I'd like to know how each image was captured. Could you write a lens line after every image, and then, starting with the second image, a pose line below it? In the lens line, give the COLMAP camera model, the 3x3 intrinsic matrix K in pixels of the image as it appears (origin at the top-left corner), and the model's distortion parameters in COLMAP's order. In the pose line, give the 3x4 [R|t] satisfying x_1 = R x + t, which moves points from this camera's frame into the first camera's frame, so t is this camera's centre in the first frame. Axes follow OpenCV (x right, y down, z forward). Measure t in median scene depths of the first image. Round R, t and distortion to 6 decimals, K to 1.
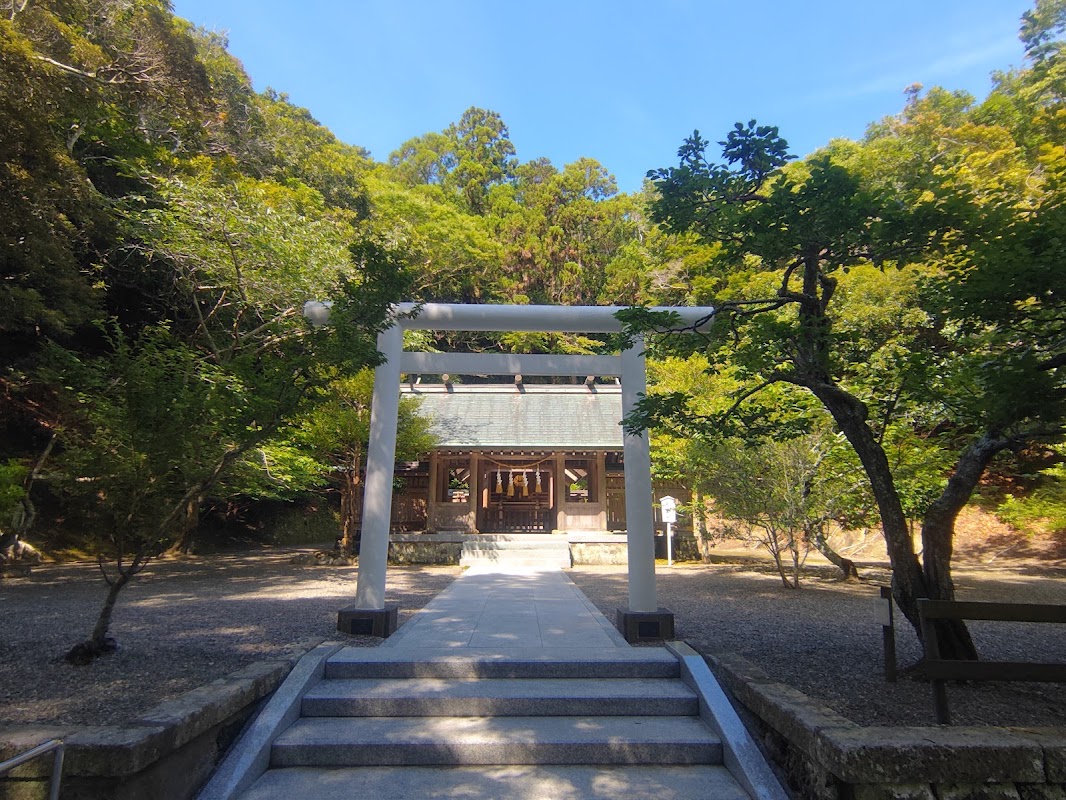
lens RADIAL K [[948.5, 0, 533.0], [0, 948.5, 400.0], [0, 0, 1]] dist [0.037753, 0.004111]
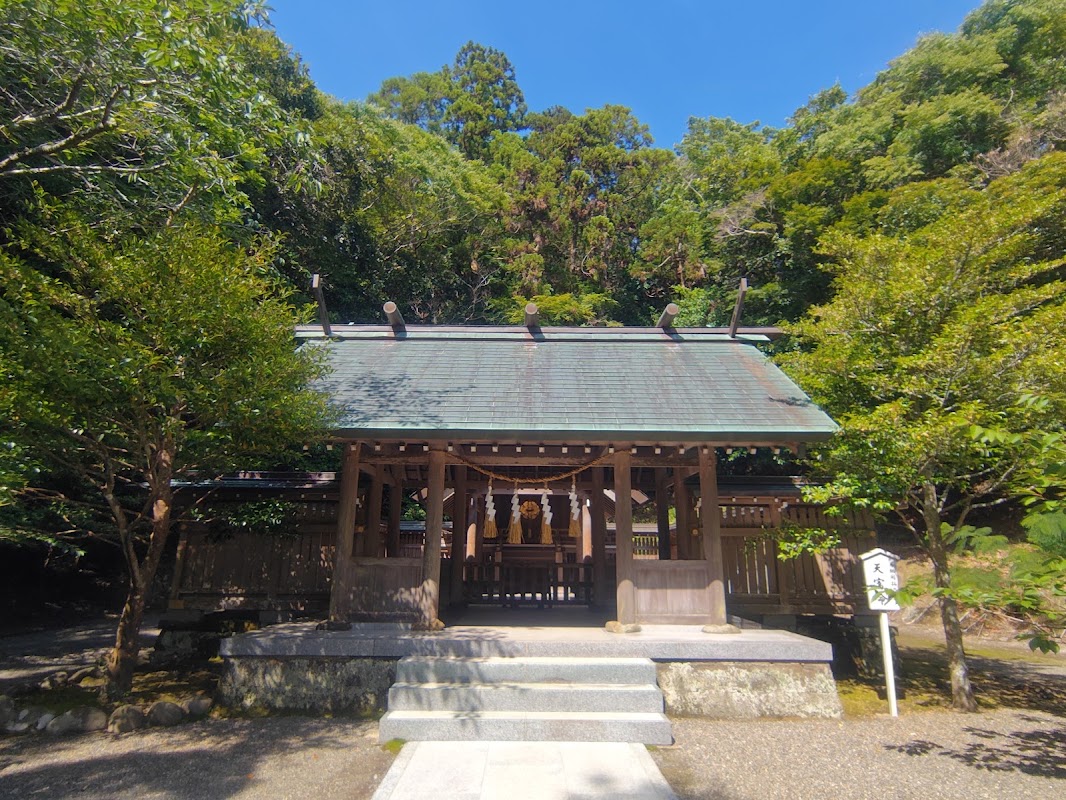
lens RADIAL K [[801.5, 0, 536.5], [0, 801.5, 387.6], [0, 0, 1]] dist [0.033174, 0.001310]
pose [[0.999990, 0.004308, -0.000800, -0.012907], [-0.004350, 0.997911, -0.064461, 0.049913], [0.000521, 0.064464, 0.997920, 0.601755]]
